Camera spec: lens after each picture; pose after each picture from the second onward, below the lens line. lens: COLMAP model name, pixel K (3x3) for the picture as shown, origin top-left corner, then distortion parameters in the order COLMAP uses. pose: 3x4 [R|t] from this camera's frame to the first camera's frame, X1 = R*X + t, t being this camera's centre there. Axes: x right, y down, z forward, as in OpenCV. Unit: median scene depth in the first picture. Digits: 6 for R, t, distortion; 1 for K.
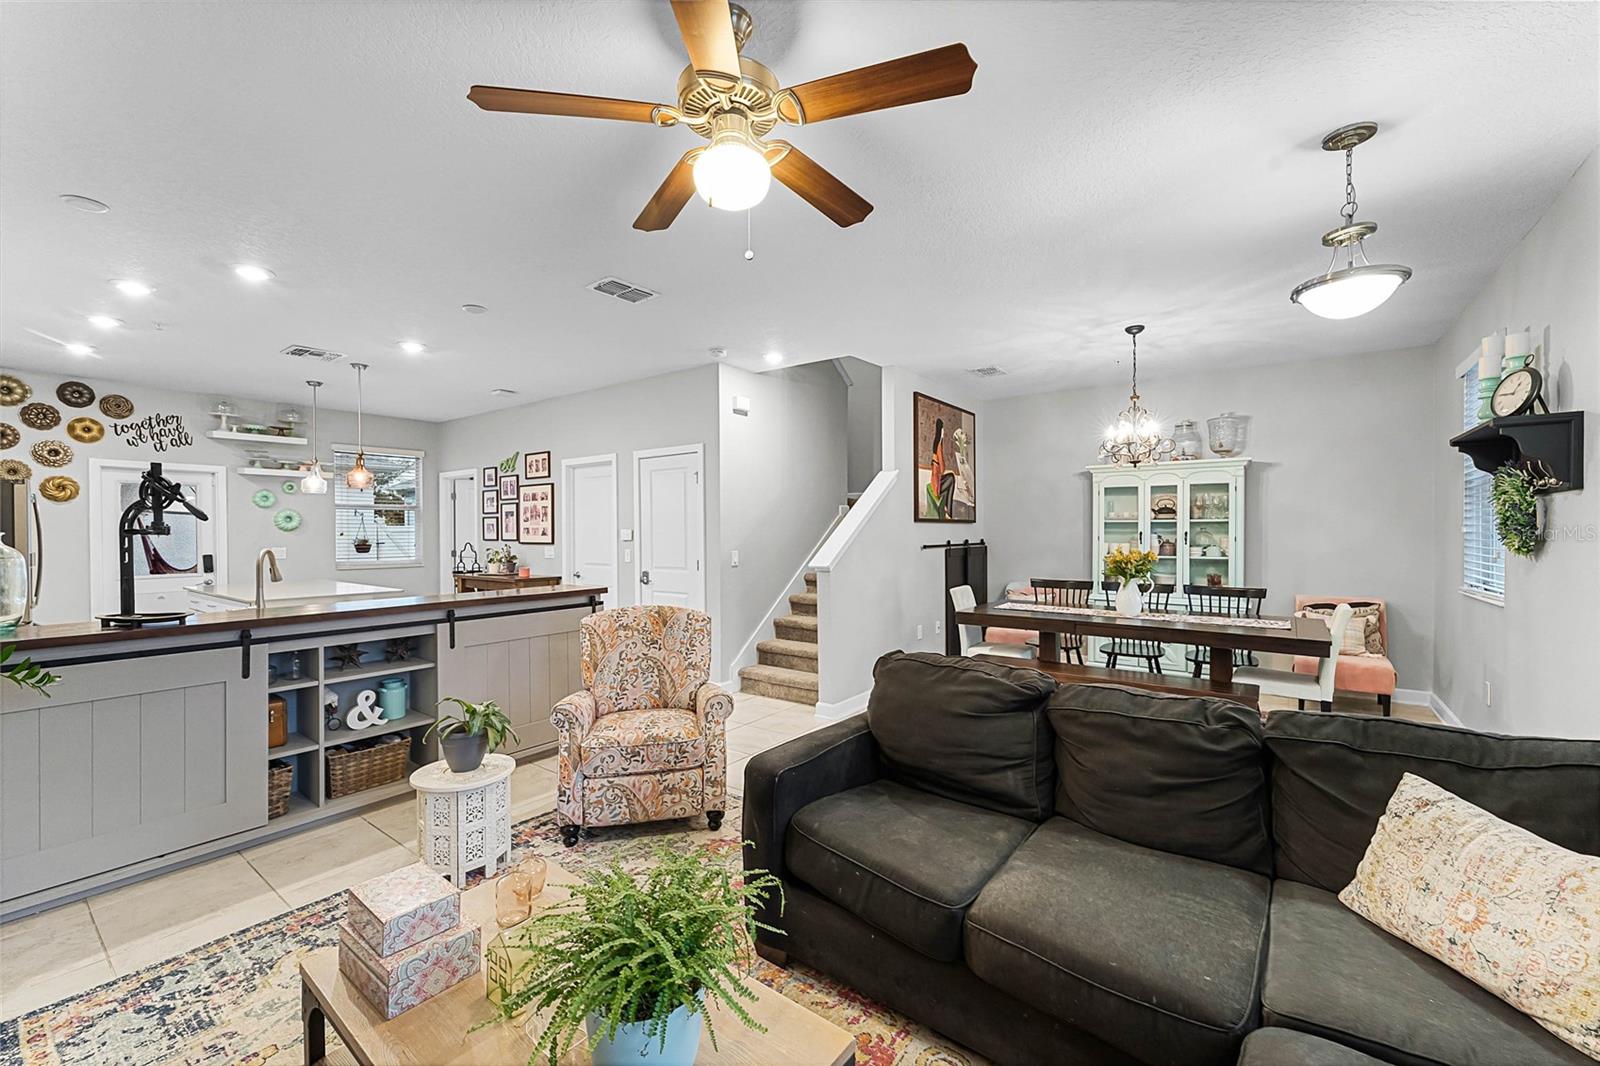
lens RADIAL K [[649.8, 0, 806.5], [0, 649.8, 533.8], [0, 0, 1]] dist [-0.001530, 0.001722]
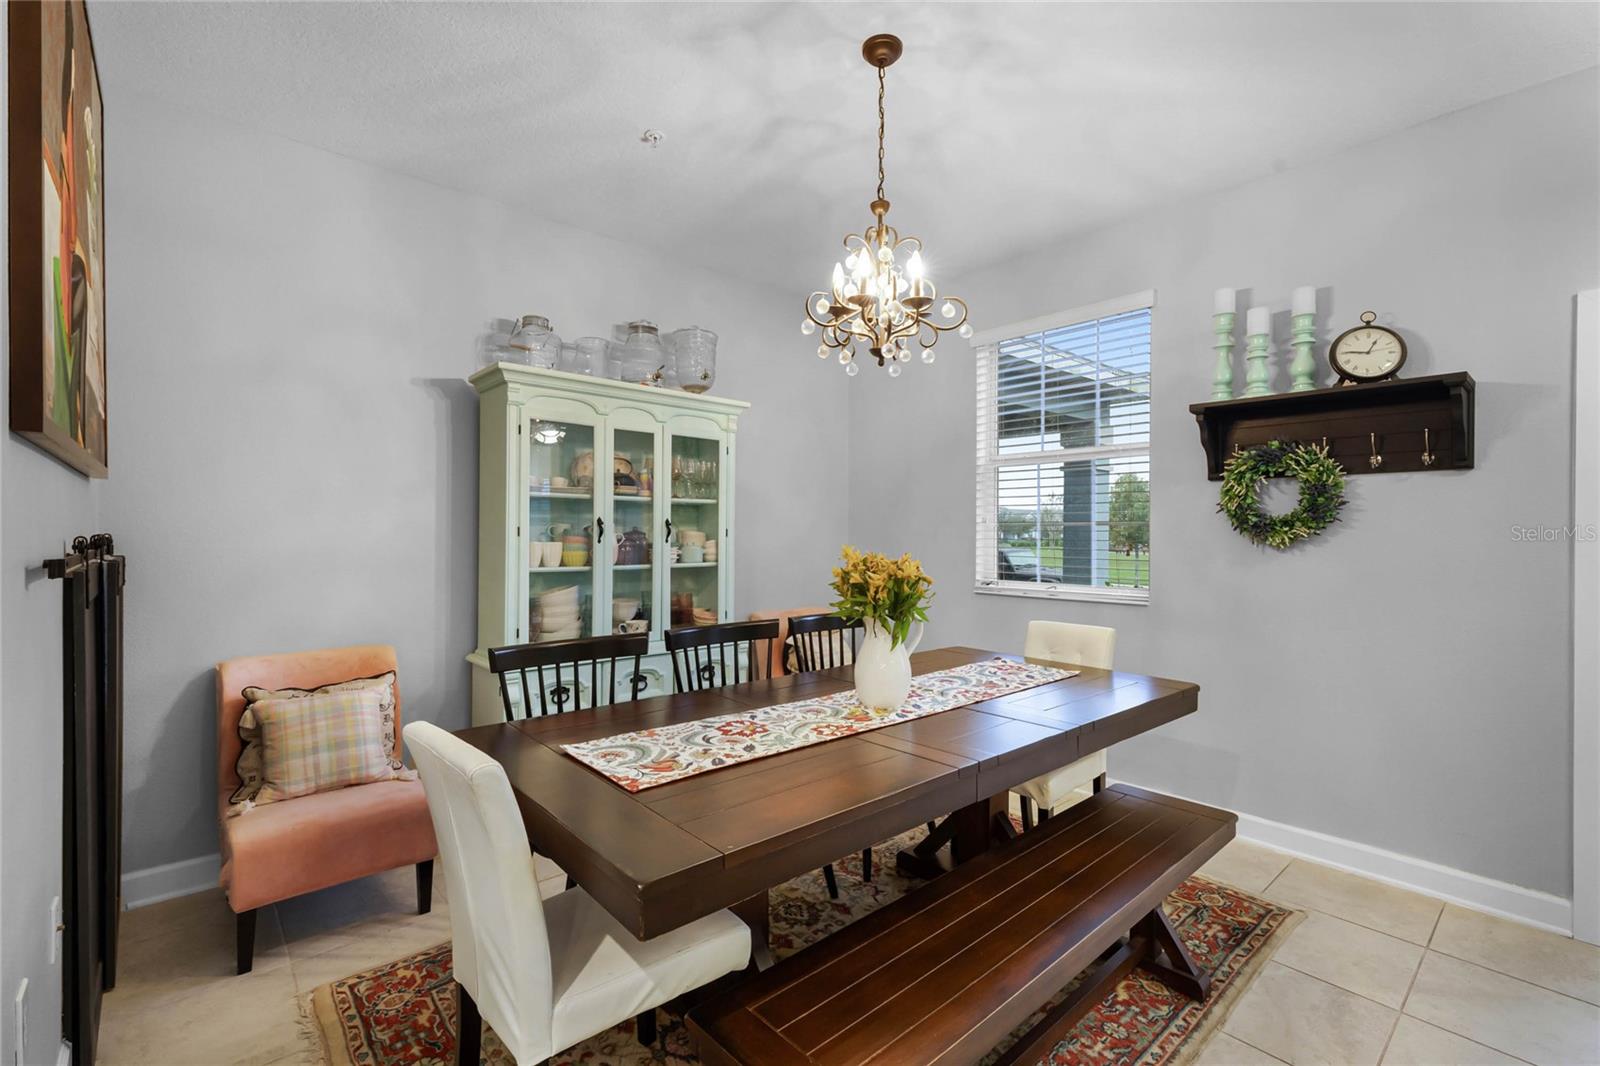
lens RADIAL K [[690.8, 0, 805.0], [0, 690.8, 529.9], [0, 0, 1]] dist [-0.000251, -0.001818]
pose [[0.207074, 0.006246, 0.978305, 0.031130], [-0.000742, 0.999980, -0.006228, 0.009129], [-0.978325, 0.000563, 0.207074, 0.723962]]
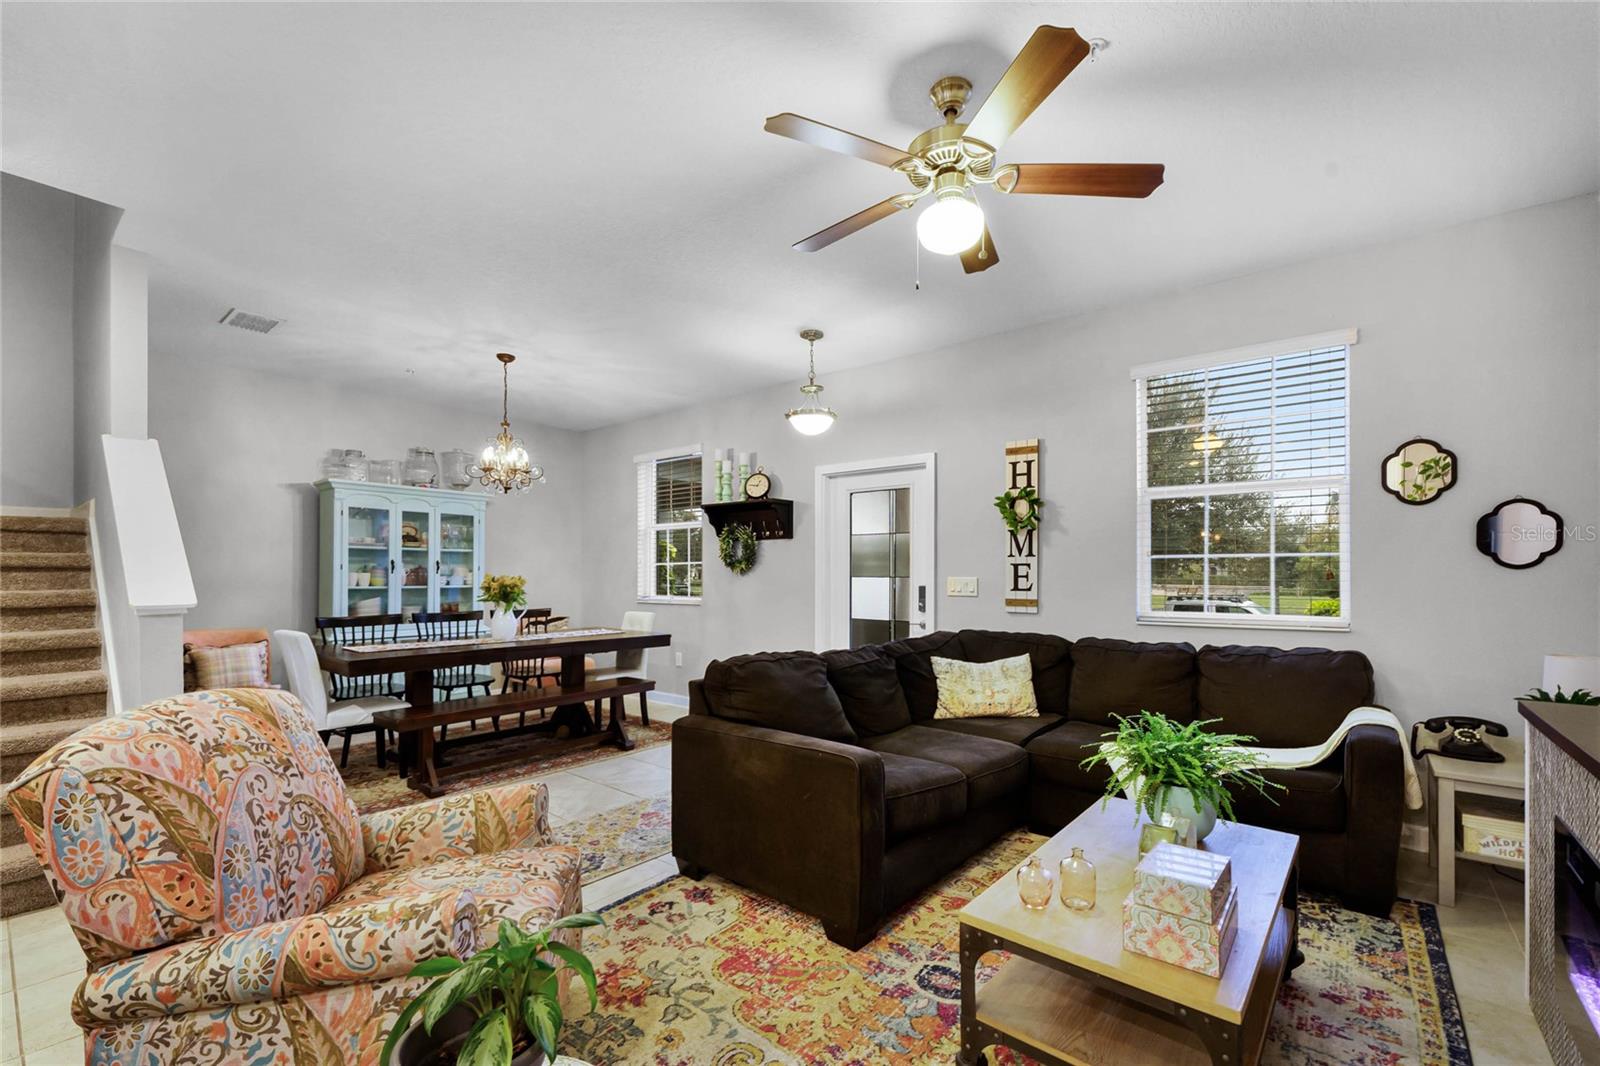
lens RADIAL K [[649.8, 0, 819.8], [0, 649.8, 571.1], [0, 0, 1]] dist [-0.001530, 0.001722]
pose [[0.024269, 0.008389, 0.999670, -0.380830], [0.004655, 0.999953, -0.008505, 0.023005], [-0.999695, 0.004860, 0.024229, 0.367272]]
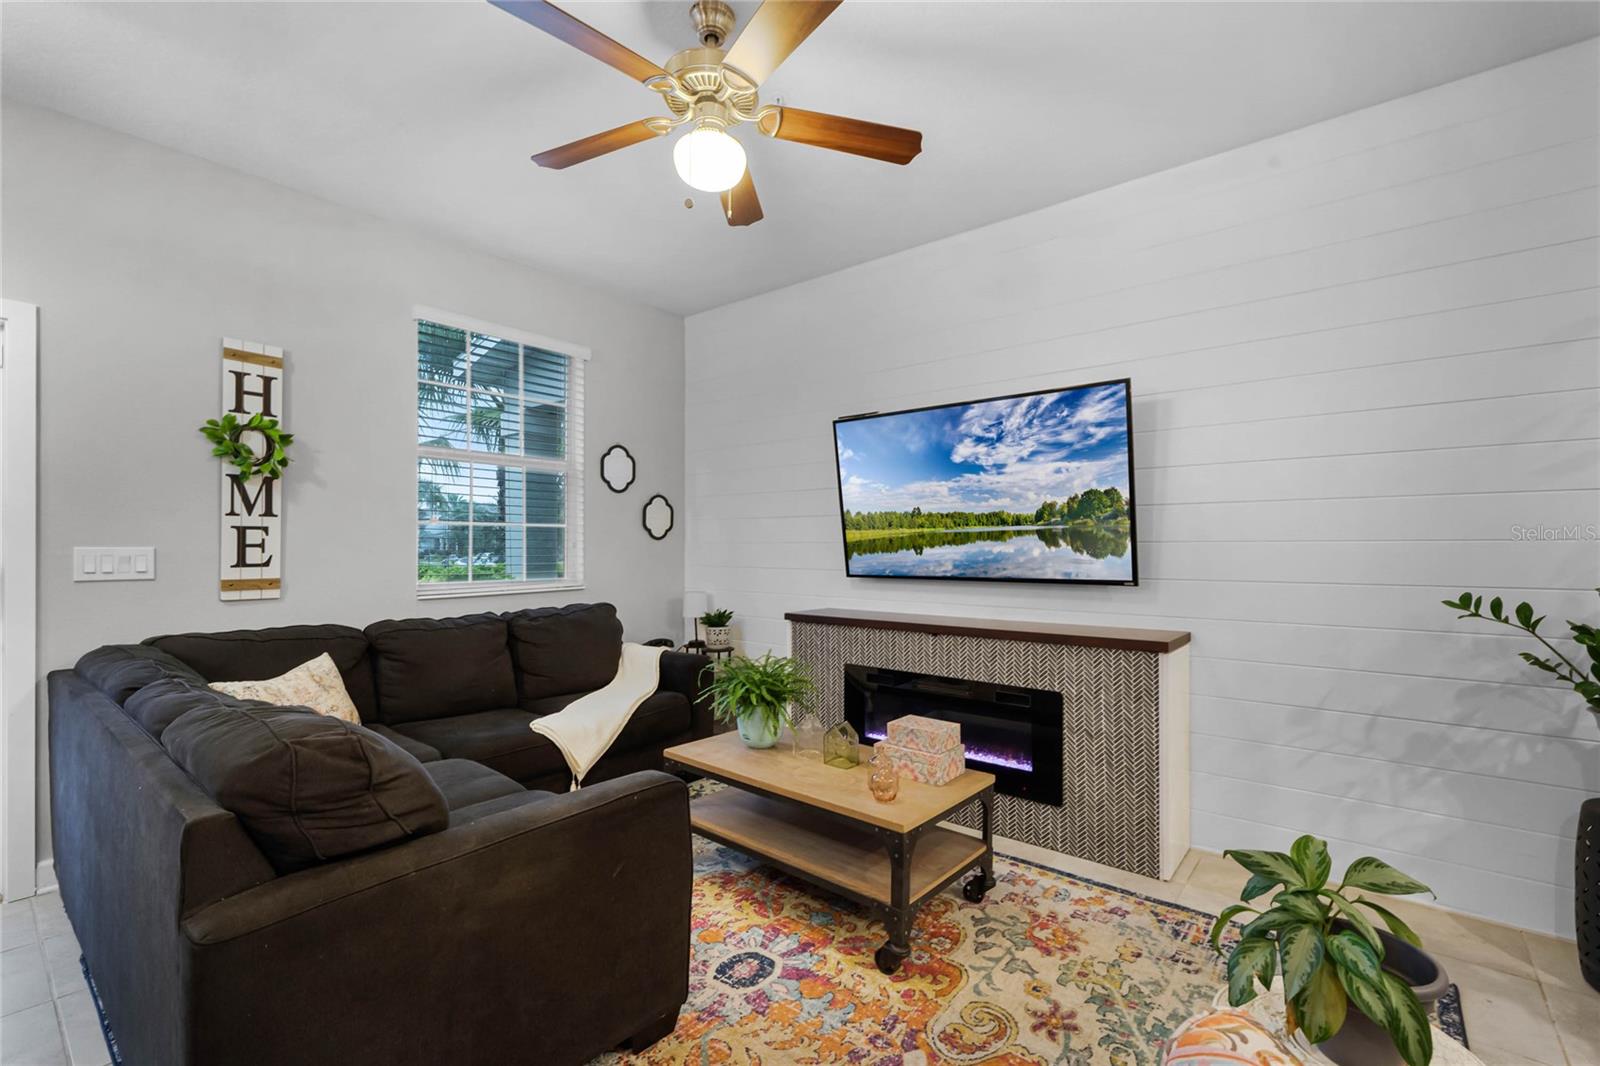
lens RADIAL K [[690.8, 0, 793.8], [0, 690.8, 545.8], [0, 0, 1]] dist [-0.000251, -0.001818]
pose [[-0.998965, 0.005493, 0.045156, -0.092176], [0.005772, 0.999965, 0.006051, 0.022889], [-0.045121, 0.006306, -0.998962, 0.639263]]
